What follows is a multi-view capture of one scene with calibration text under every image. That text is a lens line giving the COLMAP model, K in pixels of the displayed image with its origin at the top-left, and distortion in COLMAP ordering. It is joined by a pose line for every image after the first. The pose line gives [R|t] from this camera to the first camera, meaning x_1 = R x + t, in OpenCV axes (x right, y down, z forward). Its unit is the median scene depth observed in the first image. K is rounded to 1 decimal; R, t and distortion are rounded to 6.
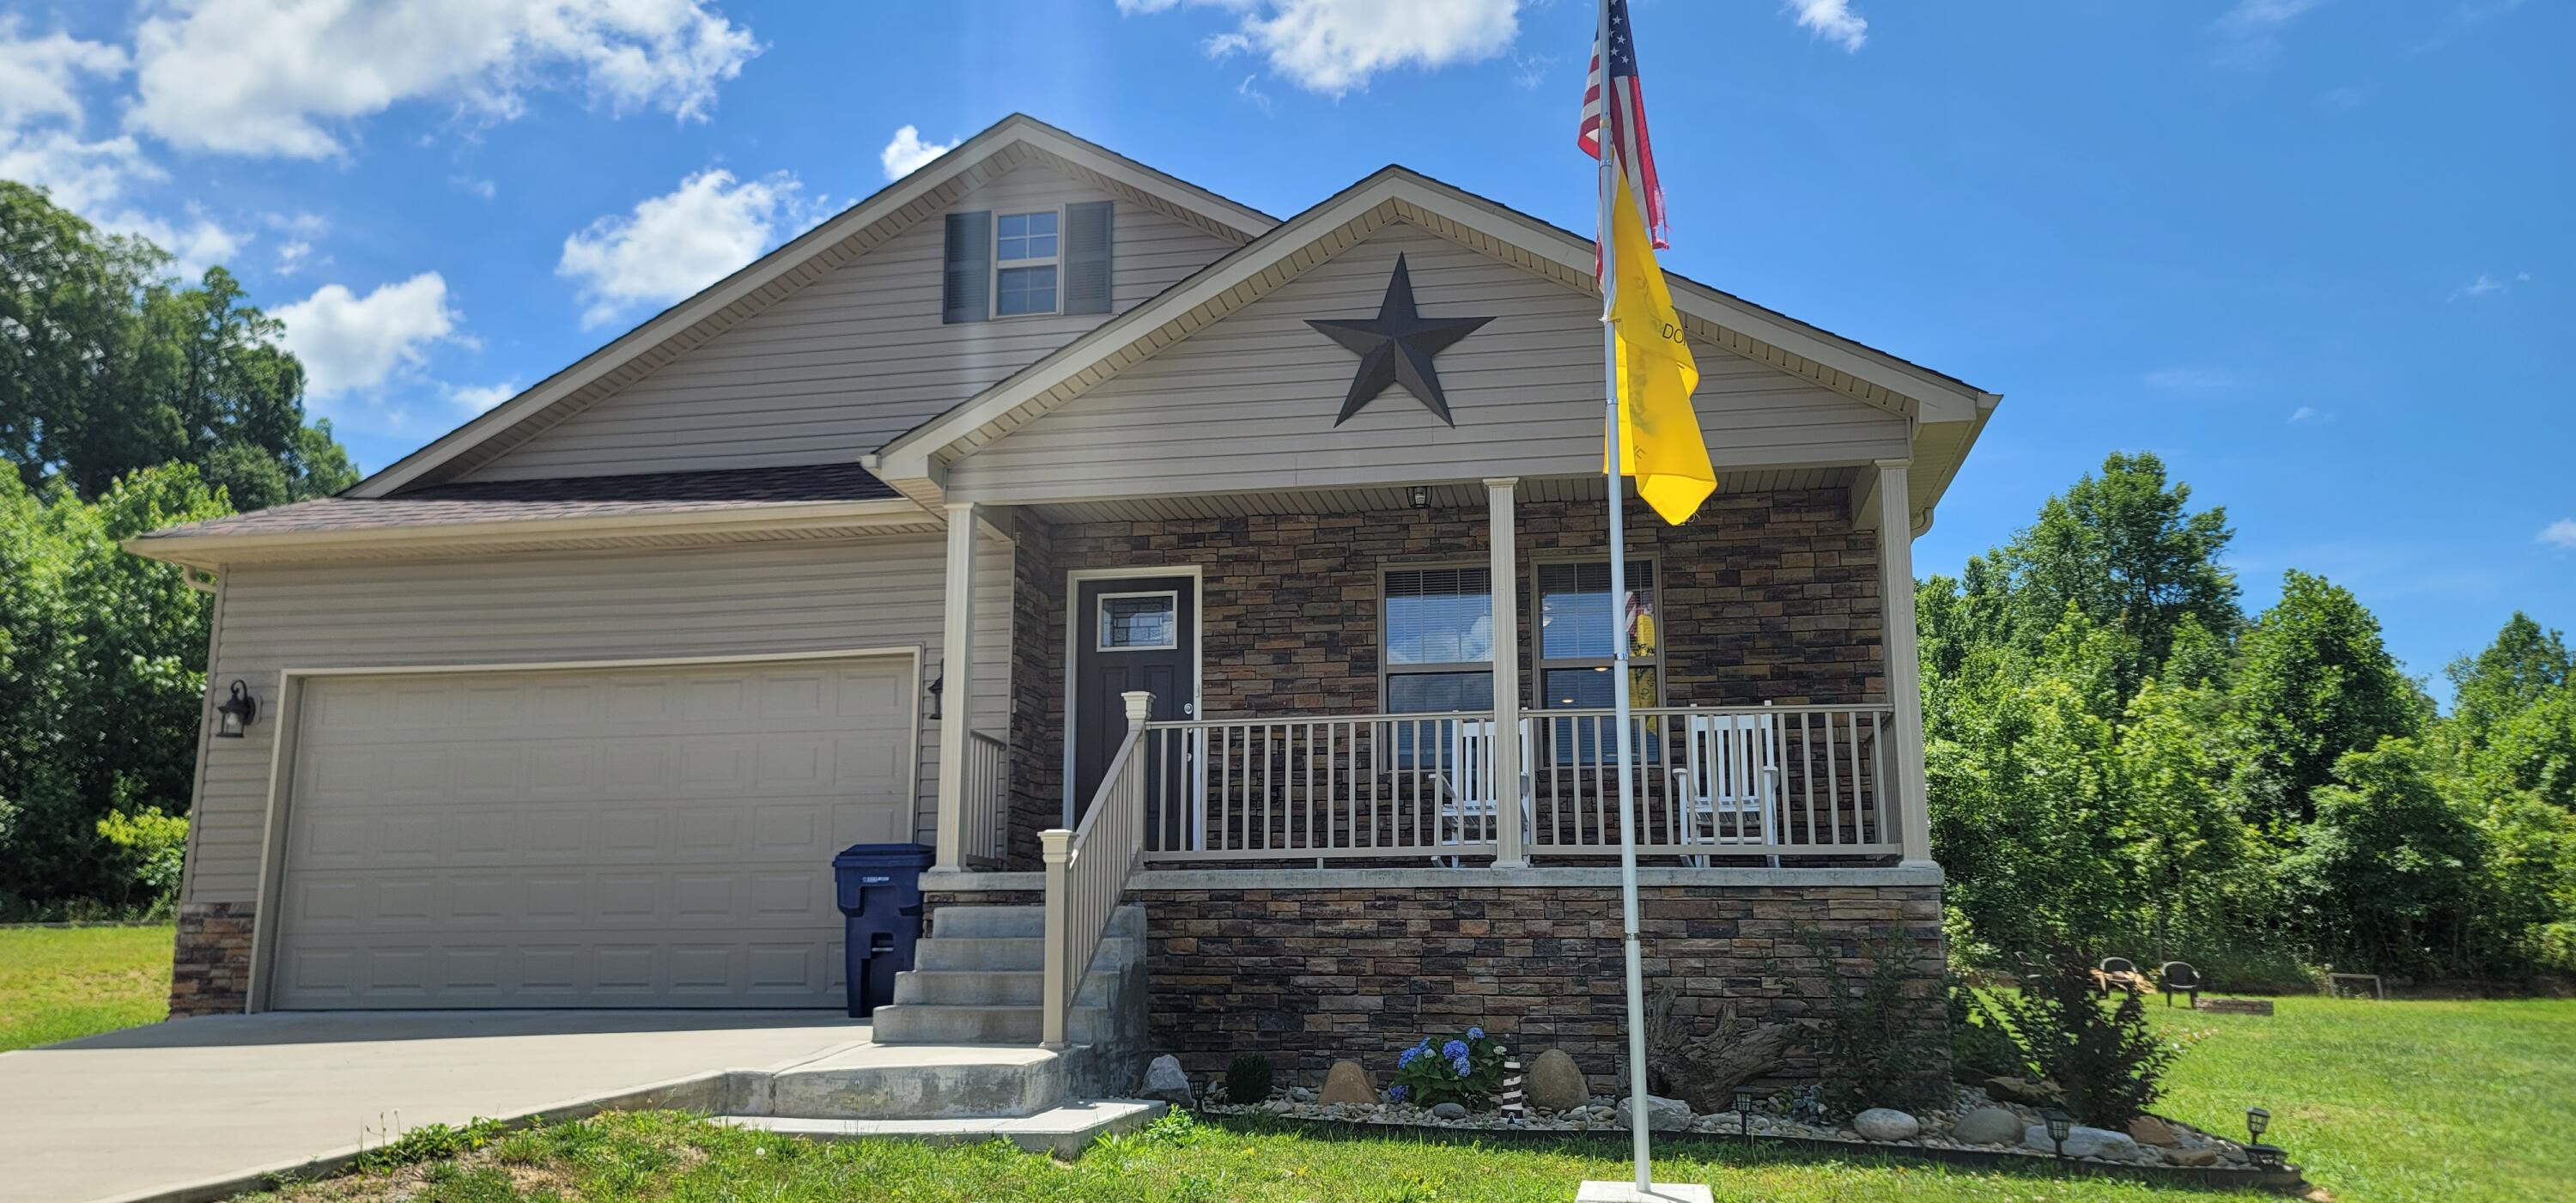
lens RADIAL K [[1865.8, 0, 1264.8], [0, 1865.8, 603.4], [0, 0, 1]] dist [0.064799, 0.000806]
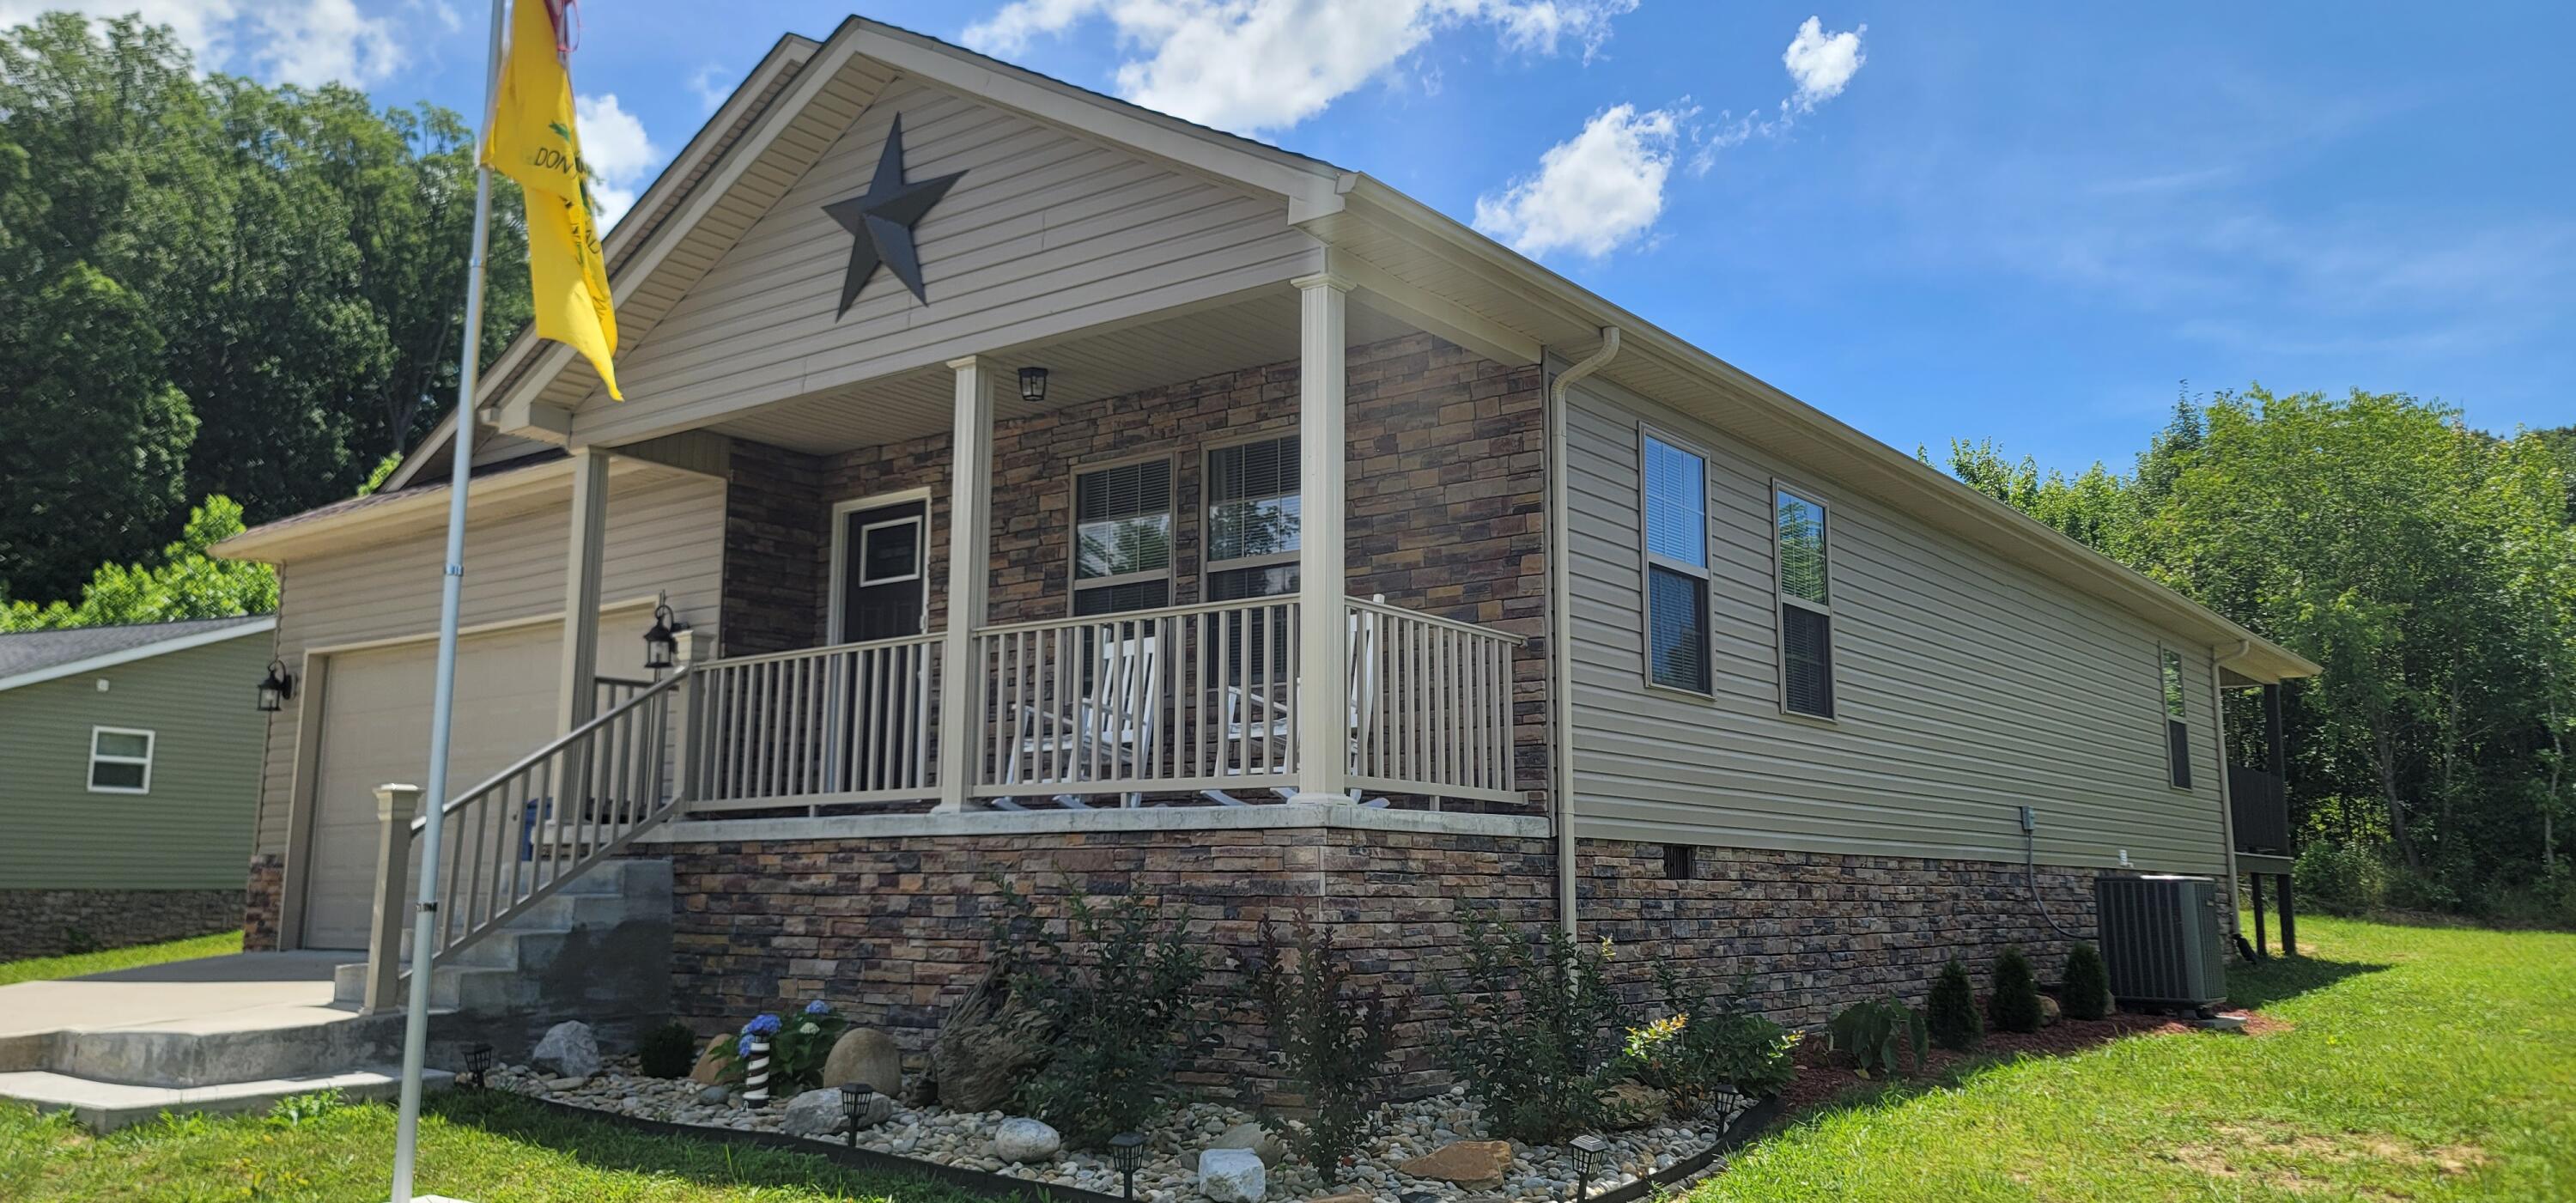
lens RADIAL K [[1865.8, 0, 1303.9], [0, 1865.8, 589.2], [0, 0, 1]] dist [0.064799, 0.000806]
pose [[0.899706, -0.067072, -0.431312, 0.611665], [0.080998, 0.996616, 0.013980, 0.037744], [0.428915, -0.047514, 0.902094, 0.281923]]
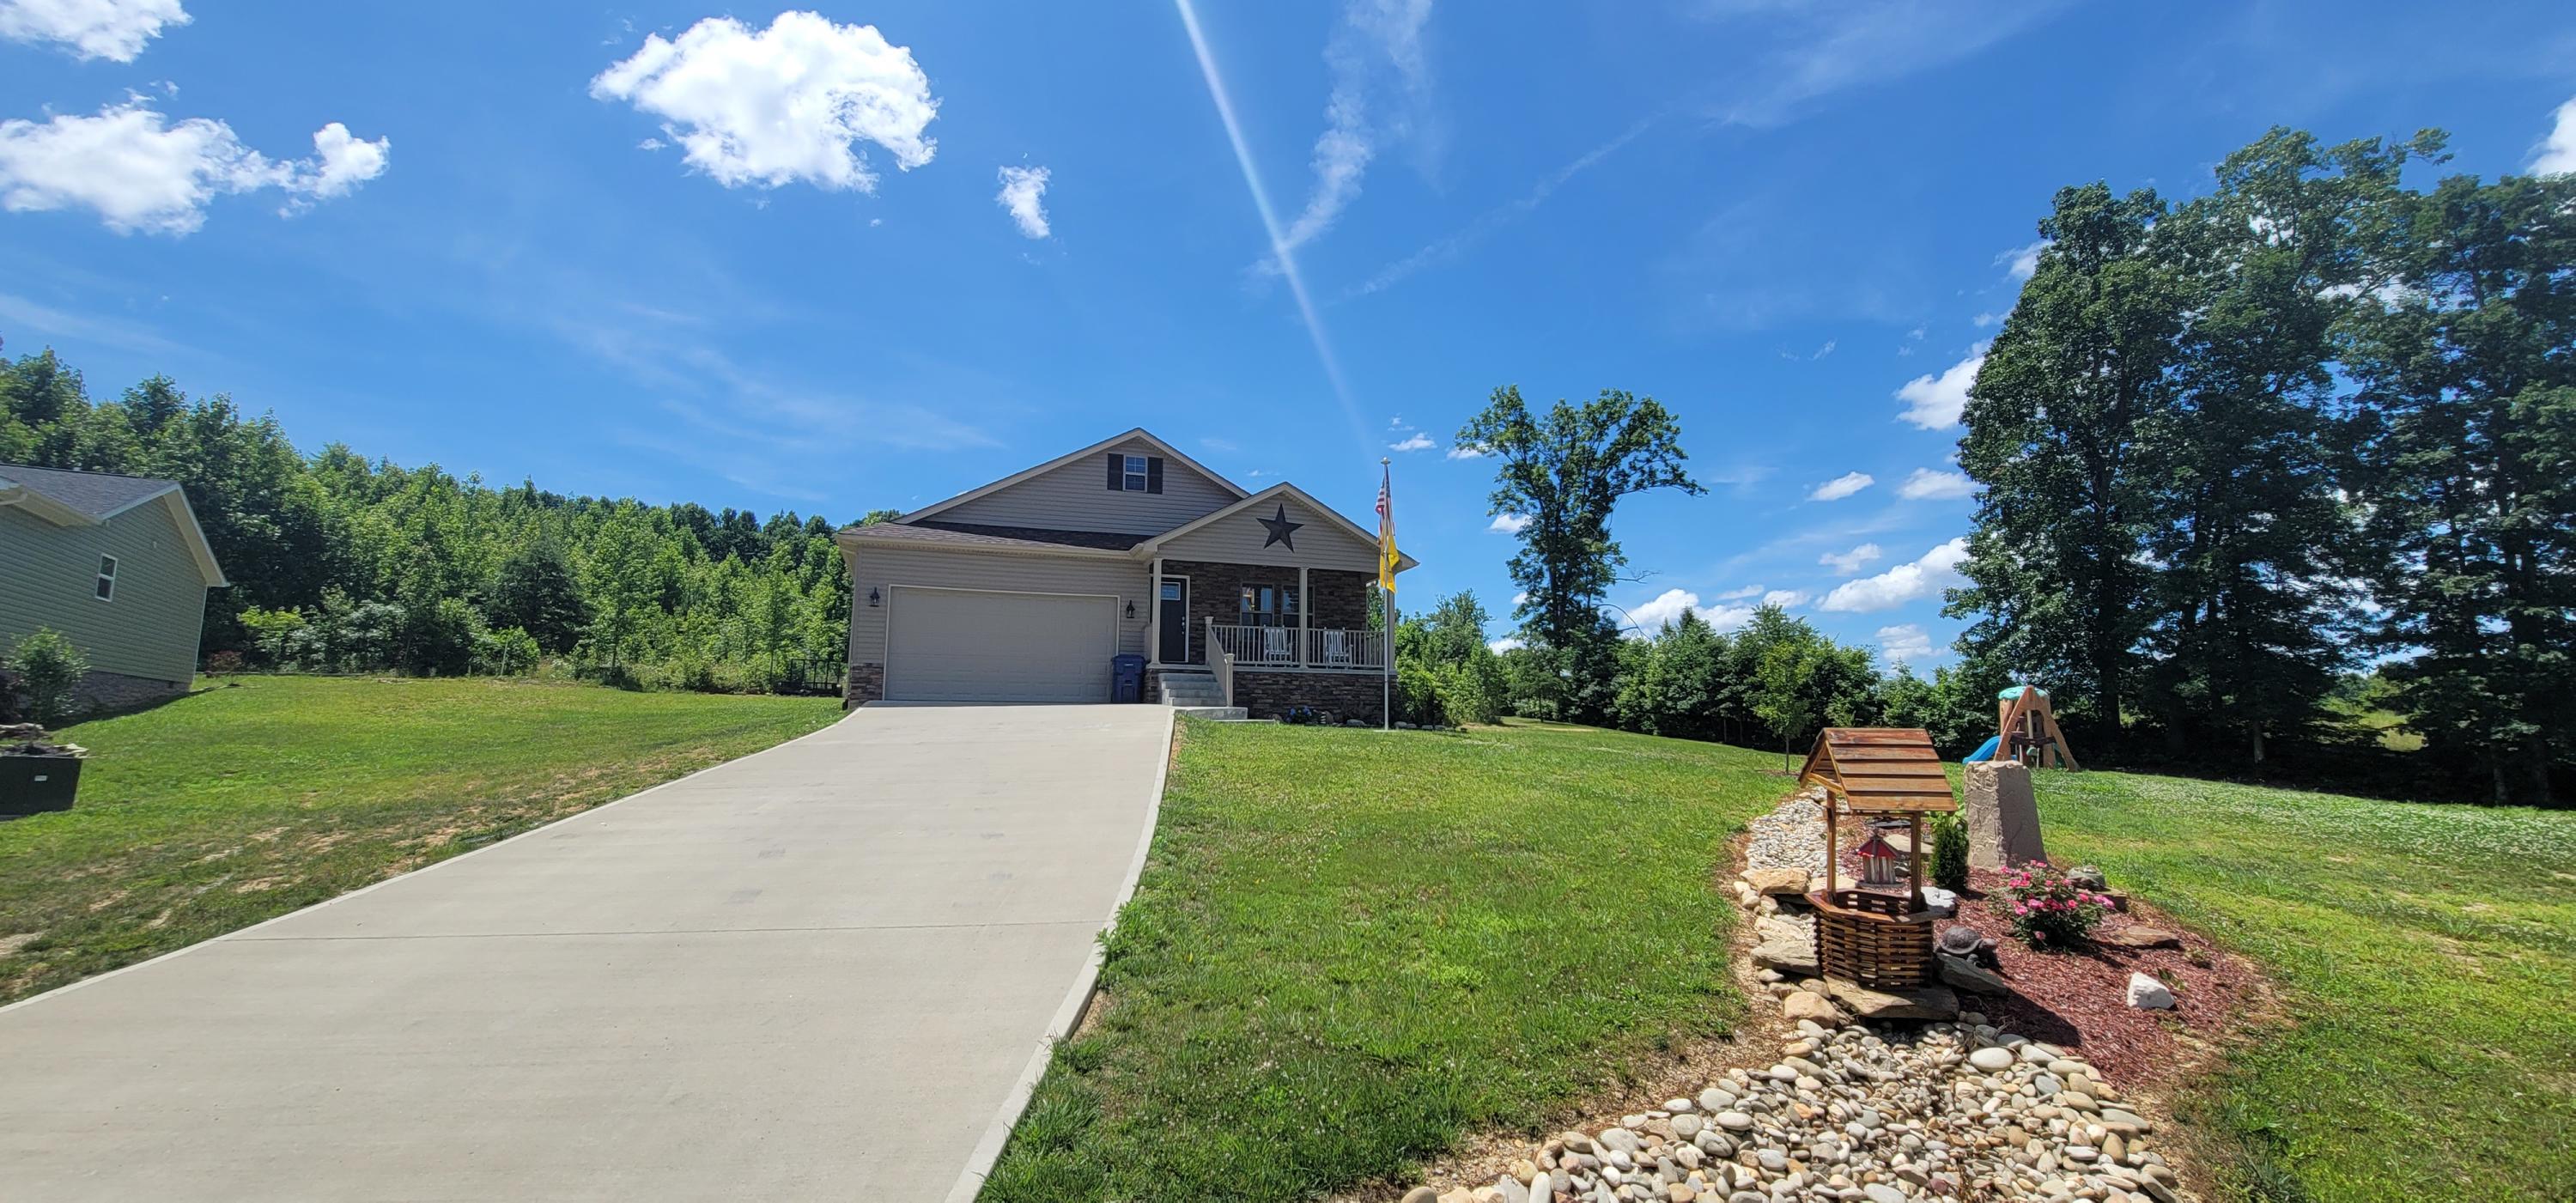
lens RADIAL K [[1056.4, 0, 1292.6], [0, 1056.4, 605.4], [0, 0, 1]] dist [-0.002639, -0.000211]
pose [[0.858644, 0.068087, 0.508030, -0.963761], [-0.101507, 0.994096, 0.038330, -0.068868], [-0.502421, -0.084480, 0.860486, -0.835964]]
